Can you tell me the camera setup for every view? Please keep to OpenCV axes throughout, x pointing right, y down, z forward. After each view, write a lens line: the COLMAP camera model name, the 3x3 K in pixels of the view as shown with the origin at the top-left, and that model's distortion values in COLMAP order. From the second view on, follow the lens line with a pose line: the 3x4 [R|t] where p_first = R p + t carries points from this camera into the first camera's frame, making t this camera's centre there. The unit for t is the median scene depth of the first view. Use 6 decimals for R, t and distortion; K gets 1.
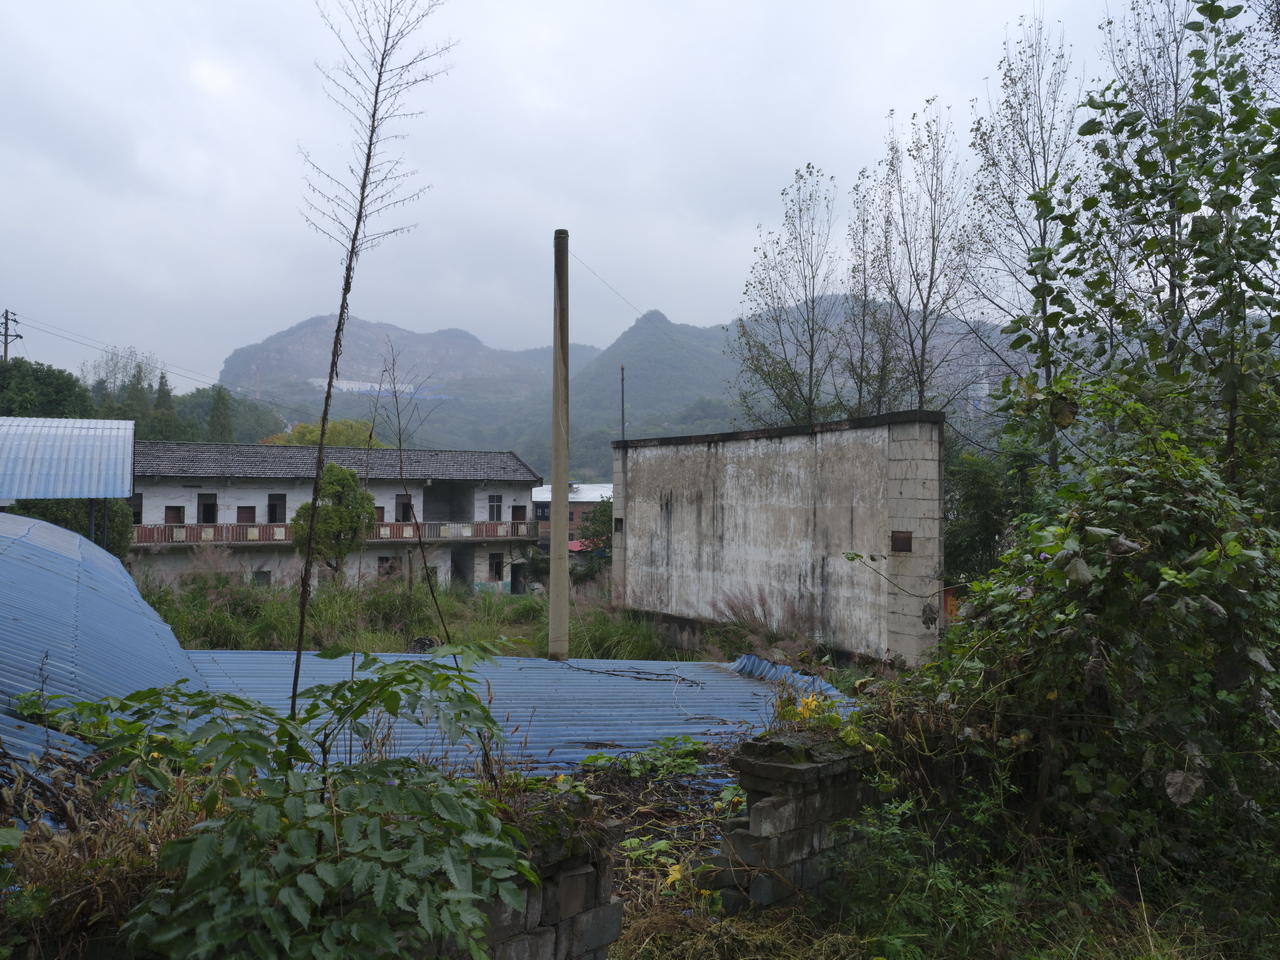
lens RADIAL K [[986.3, 0, 640.0], [0, 986.3, 480.0], [0, 0, 1]] dist [-0.000450, 0.000183]
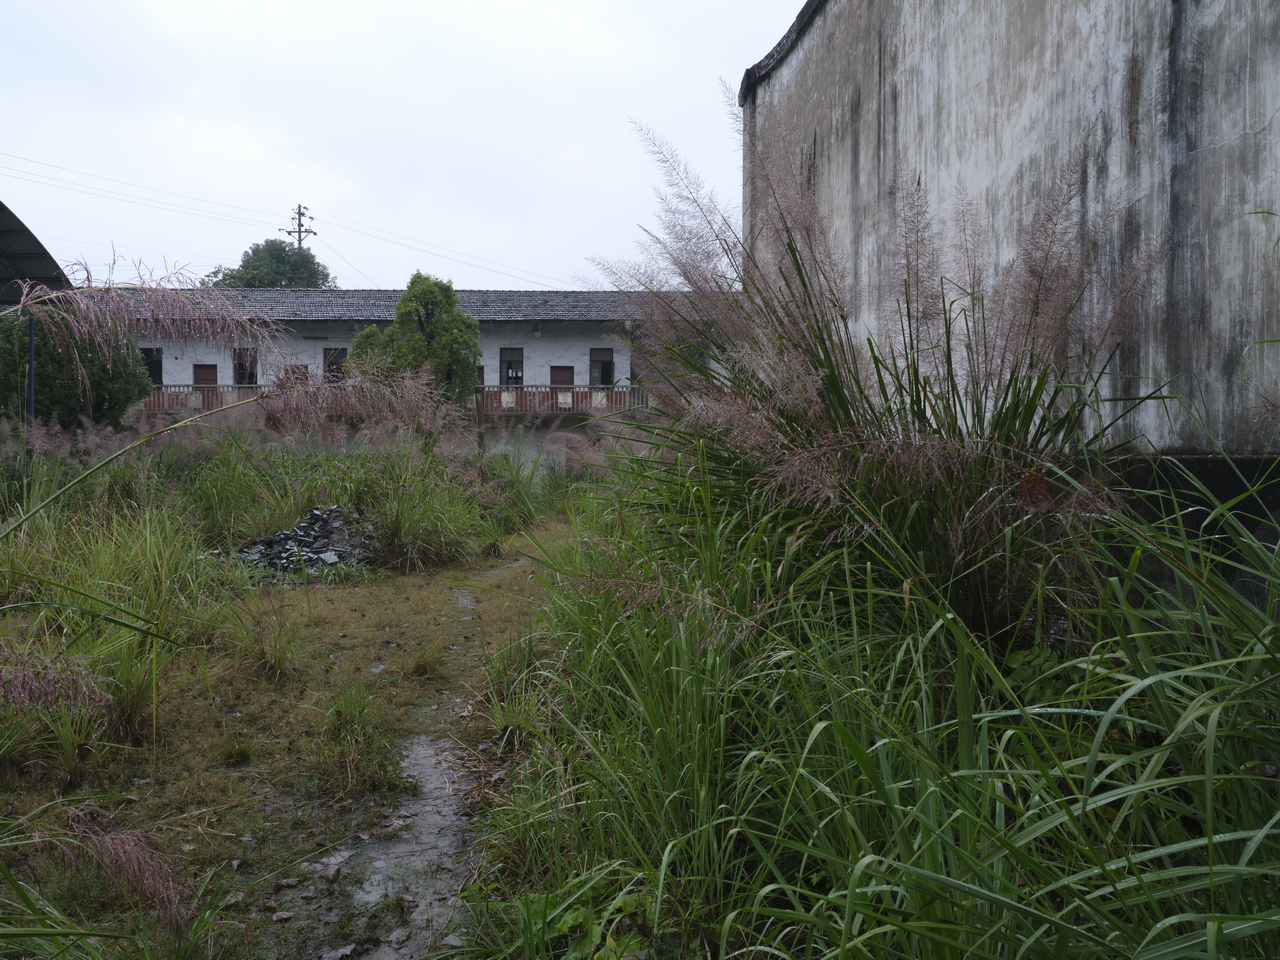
lens RADIAL K [[958.1, 0, 640.0], [0, 958.1, 480.0], [0, 0, 1]] dist [-0.000065, -0.001405]
pose [[0.884794, -0.001582, -0.465980, 0.161337], [0.018715, 0.999308, 0.032143, 0.146932], [0.465607, -0.037161, 0.884211, 0.711494]]
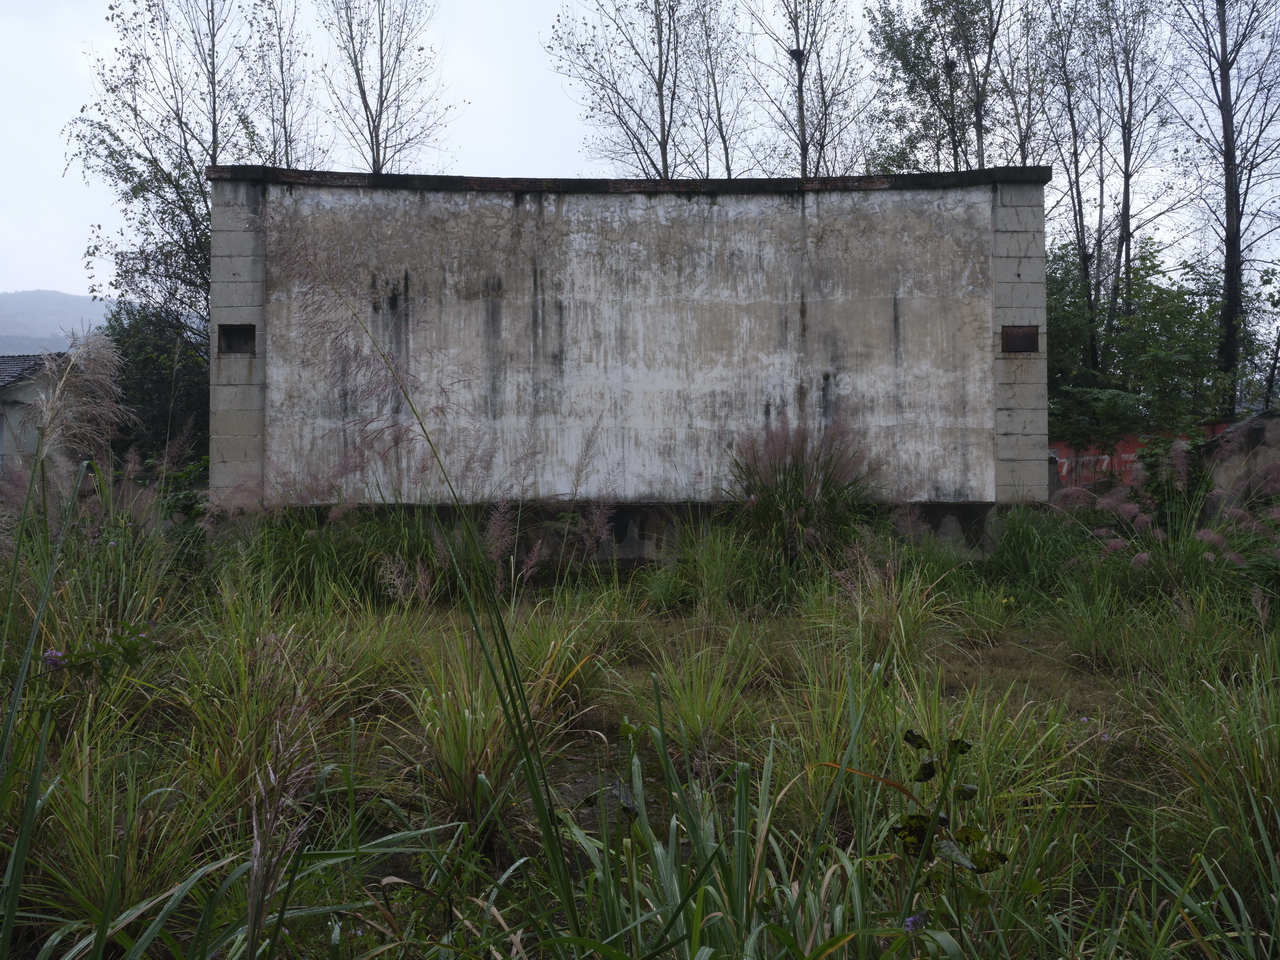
lens RADIAL K [[986.3, 0, 640.0], [0, 986.3, 480.0], [0, 0, 1]] dist [-0.000450, 0.000183]
pose [[0.474839, -0.004110, 0.880063, -0.427433], [-0.008022, 0.999927, 0.008998, 0.131157], [-0.880036, -0.011332, 0.474771, 0.706514]]
